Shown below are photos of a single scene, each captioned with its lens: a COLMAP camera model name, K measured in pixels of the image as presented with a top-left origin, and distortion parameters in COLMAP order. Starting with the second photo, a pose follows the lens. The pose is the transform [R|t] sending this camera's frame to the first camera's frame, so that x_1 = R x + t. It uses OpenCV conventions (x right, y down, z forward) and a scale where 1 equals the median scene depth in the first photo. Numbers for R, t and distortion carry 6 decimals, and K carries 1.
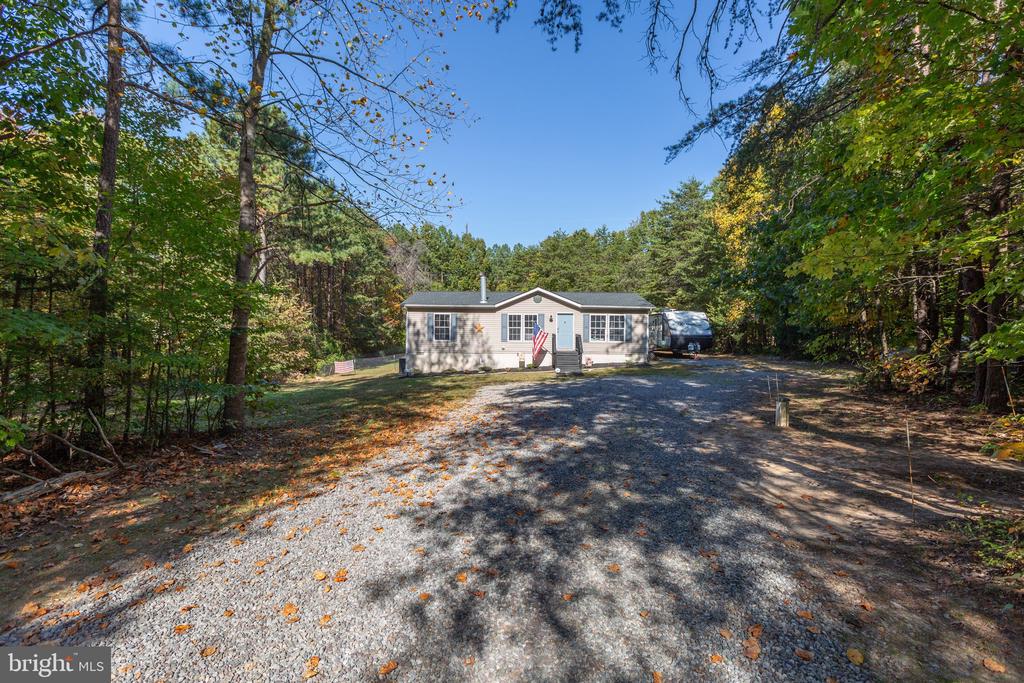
lens RADIAL K [[463.5, 0, 509.6], [0, 463.5, 342.0], [0, 0, 1]] dist [0.002799, 0.000443]
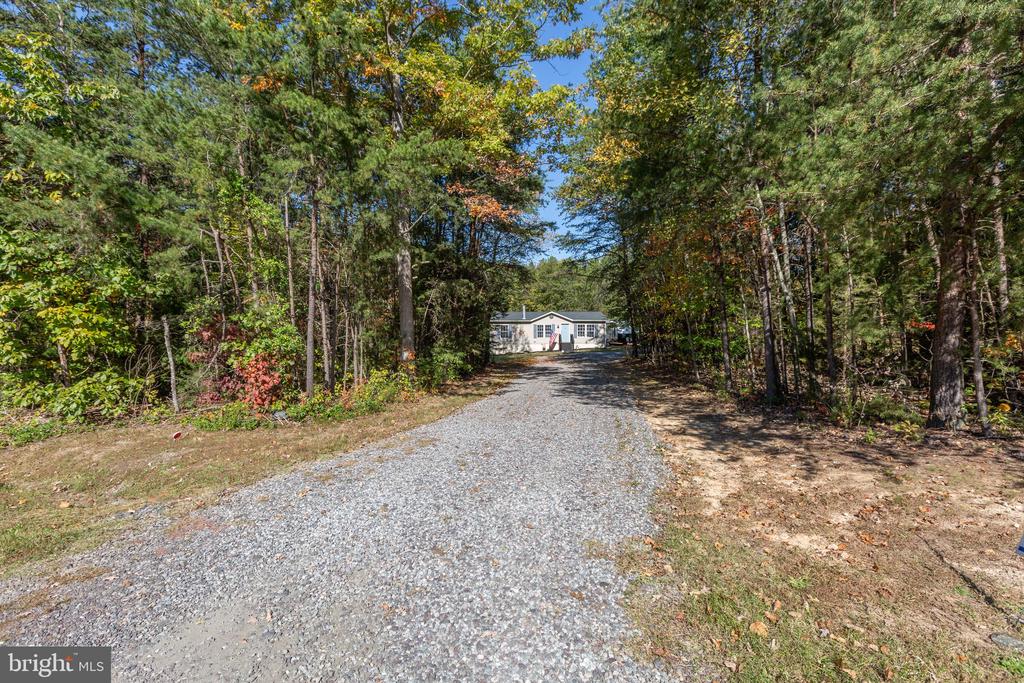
lens RADIAL K [[463.5, 0, 513.9], [0, 463.5, 340.6], [0, 0, 1]] dist [0.002799, 0.000443]
pose [[0.999477, -0.014745, 0.028793, -0.163896], [0.014607, 0.999881, 0.004982, -0.001801], [-0.028863, -0.004559, 0.999573, -1.021315]]
